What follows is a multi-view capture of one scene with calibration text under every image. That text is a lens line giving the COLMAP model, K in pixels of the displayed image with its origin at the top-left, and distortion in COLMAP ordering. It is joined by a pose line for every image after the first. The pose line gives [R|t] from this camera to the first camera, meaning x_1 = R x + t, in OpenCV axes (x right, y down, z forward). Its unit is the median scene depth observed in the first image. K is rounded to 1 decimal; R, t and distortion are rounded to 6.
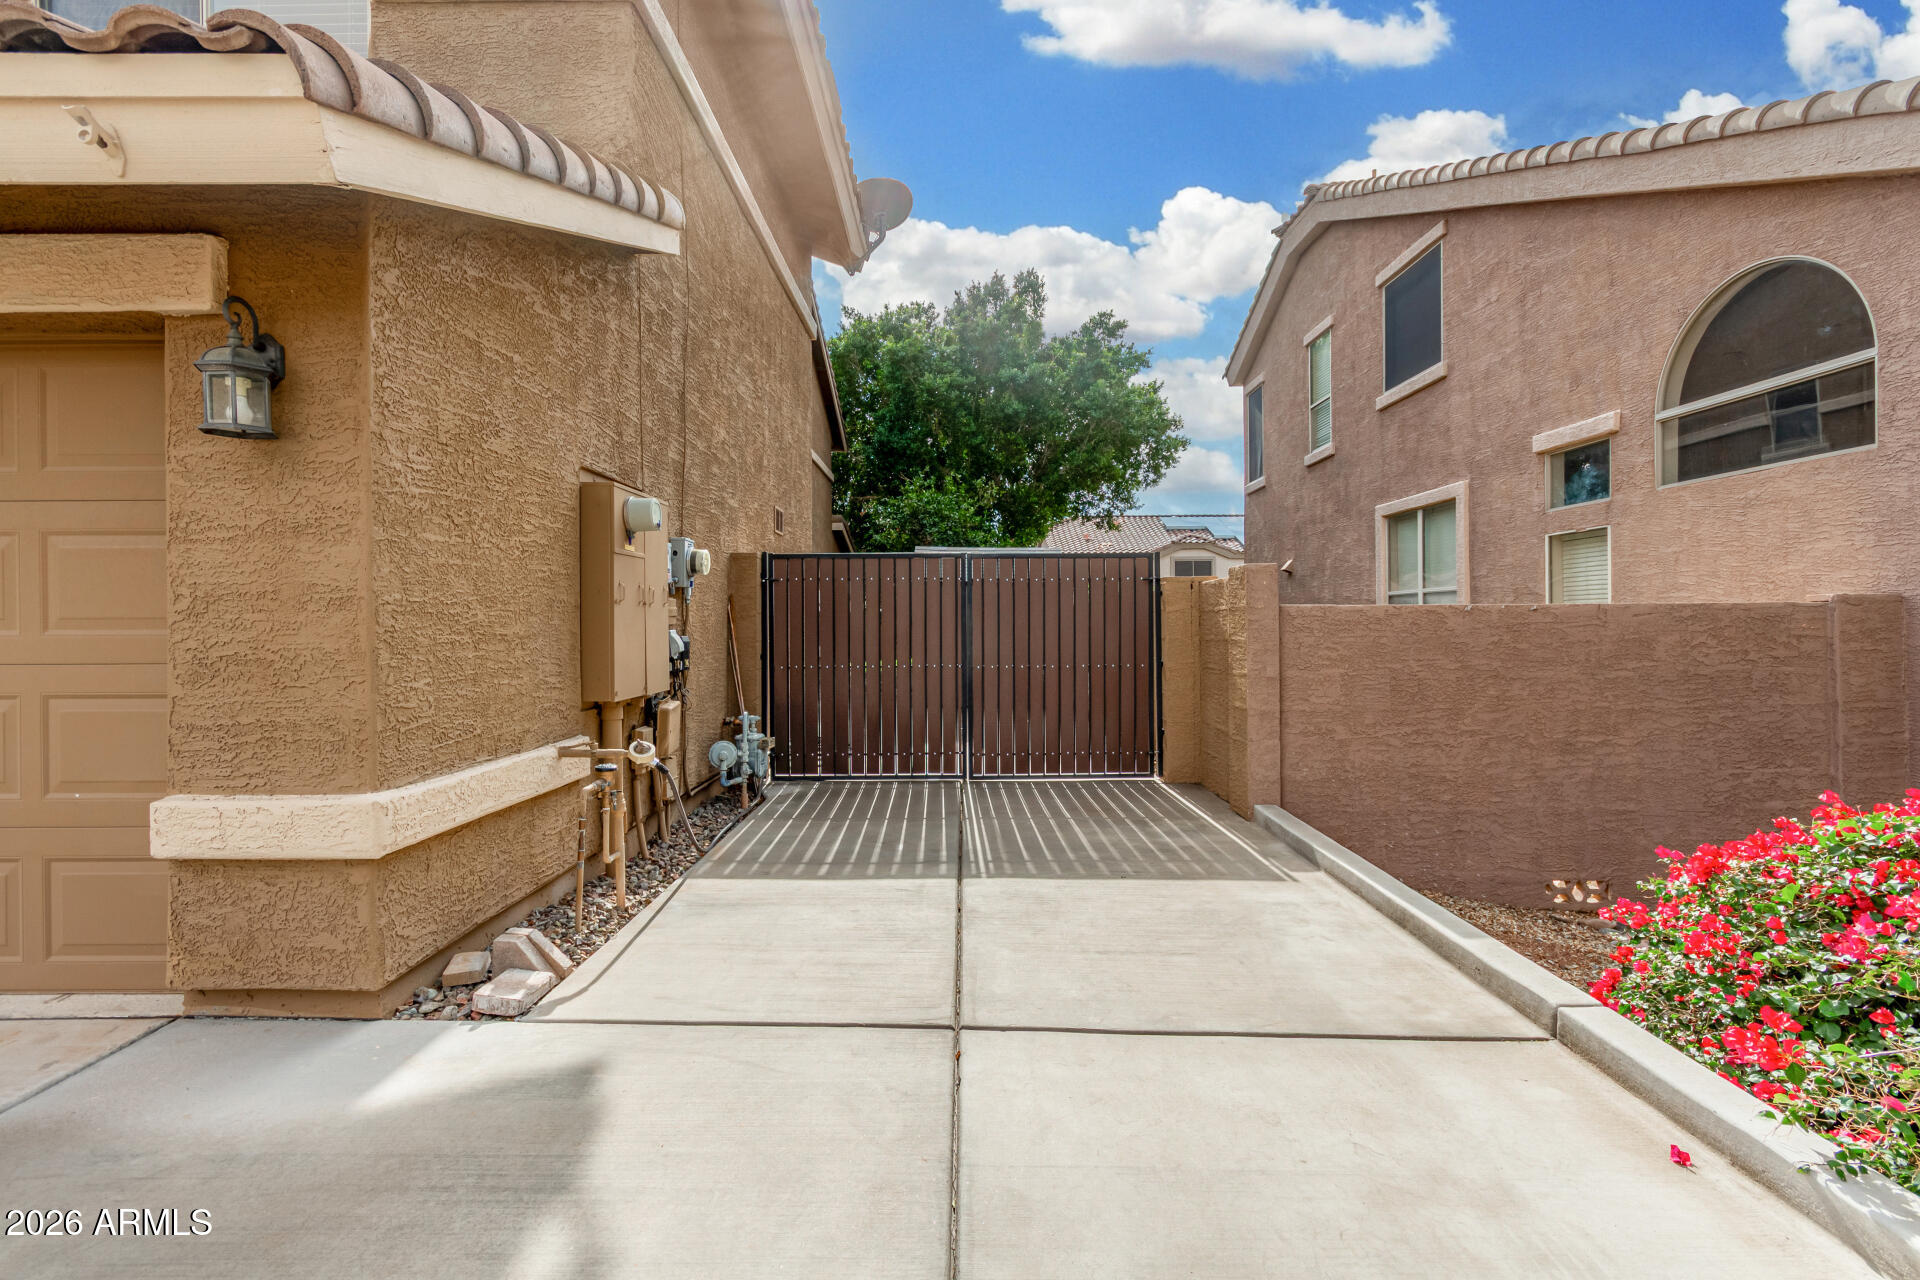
lens RADIAL K [[883.7, 0, 959.9], [0, 883.7, 632.2], [0, 0, 1]] dist [0.000532, -0.000100]
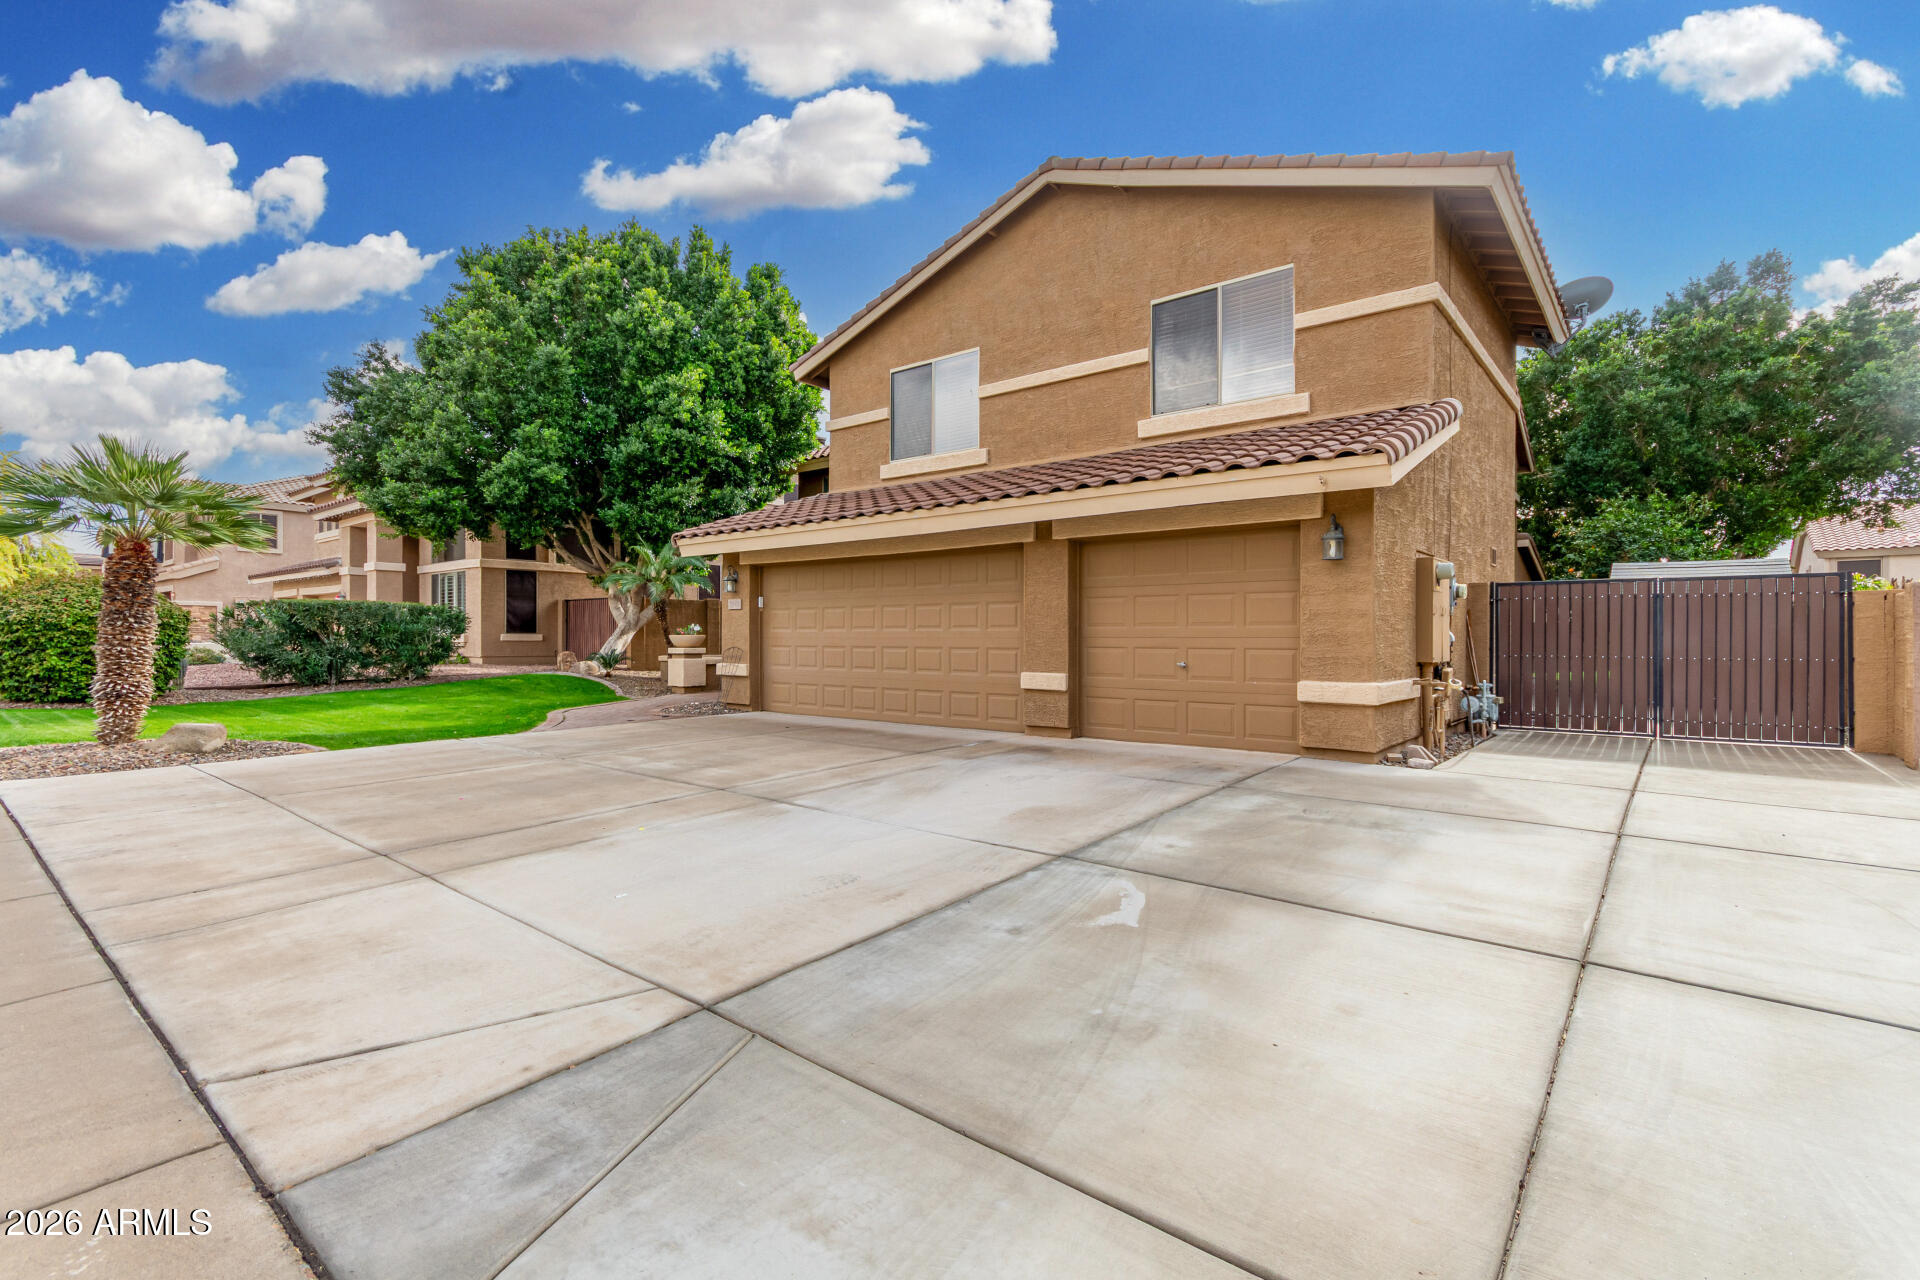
lens RADIAL K [[877.8, 0, 965.0], [0, 877.8, 641.1], [0, 0, 1]] dist [0.002216, -0.000550]
pose [[0.775008, 0.008905, -0.631889, 0.036598], [-0.011844, 0.999930, -0.000435, 0.025557], [0.631841, 0.007821, 0.775059, -0.780347]]
